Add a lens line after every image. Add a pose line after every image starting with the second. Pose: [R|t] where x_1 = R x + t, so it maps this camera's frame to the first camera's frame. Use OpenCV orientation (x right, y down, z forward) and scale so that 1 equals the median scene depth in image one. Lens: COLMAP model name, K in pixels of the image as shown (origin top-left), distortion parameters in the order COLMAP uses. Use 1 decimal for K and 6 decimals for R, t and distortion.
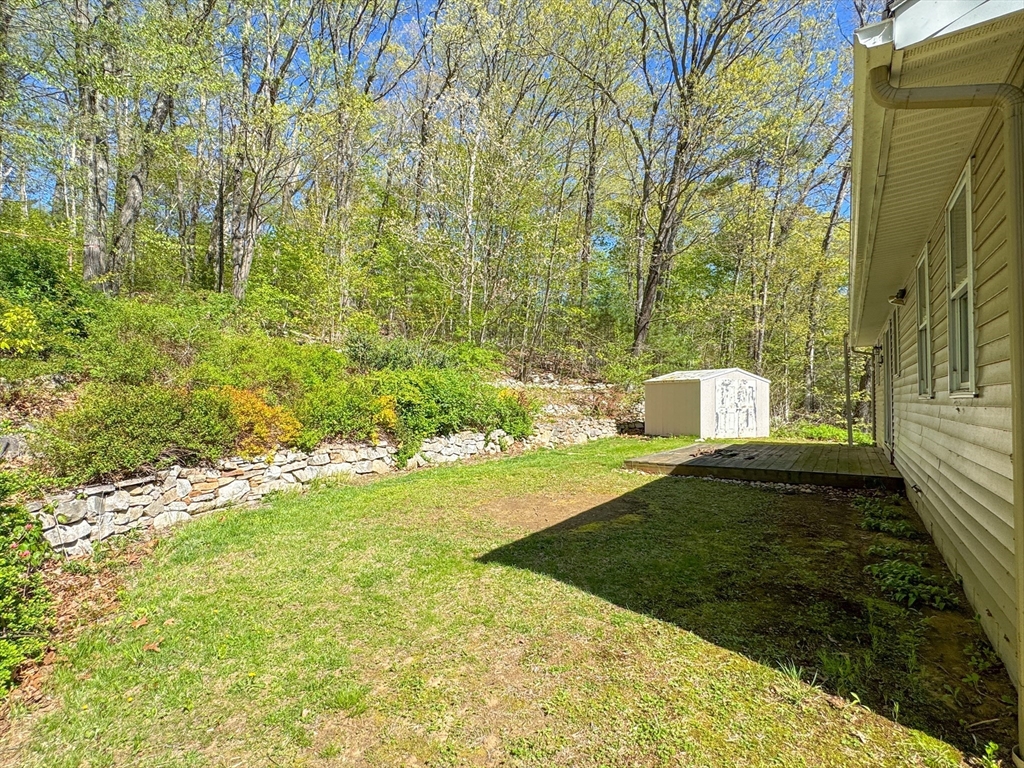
lens RADIAL K [[497.7, 0, 504.1], [0, 497.7, 384.5], [0, 0, 1]] dist [-0.001114, 0.000258]
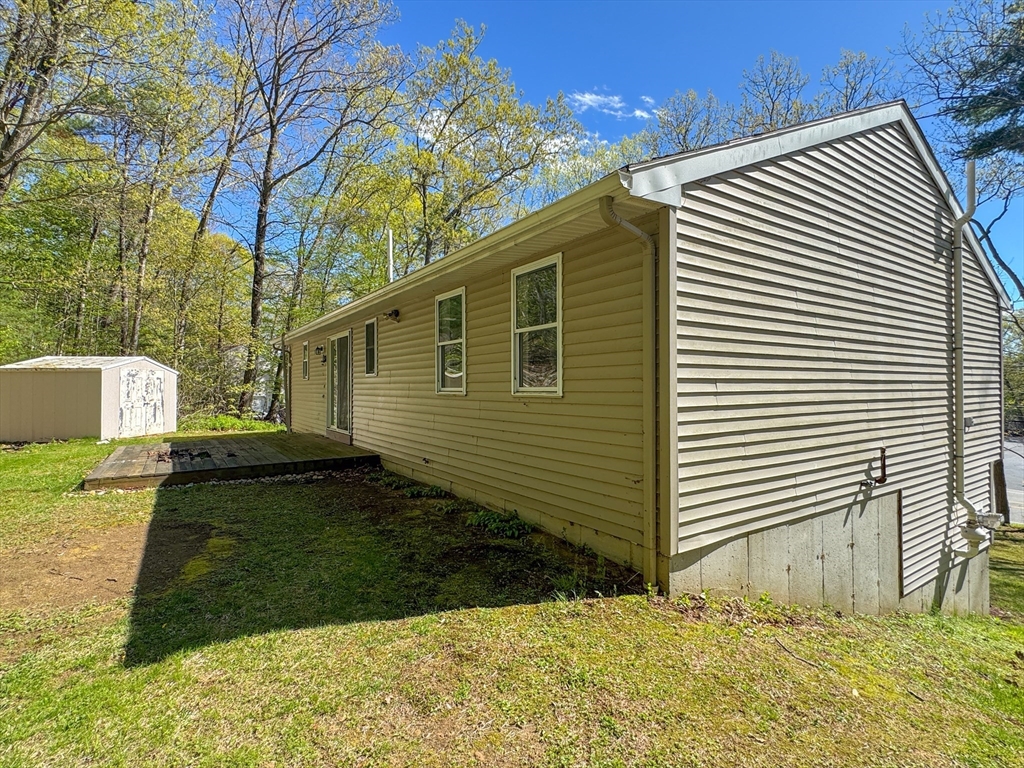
lens RADIAL K [[497.7, 0, 504.1], [0, 497.7, 384.5], [0, 0, 1]] dist [-0.001114, 0.000258]
pose [[0.420977, 0.002645, 0.907067, -0.390747], [-0.020574, 0.999766, 0.006634, -0.015506], [-0.906838, -0.021455, 0.420933, 0.287228]]
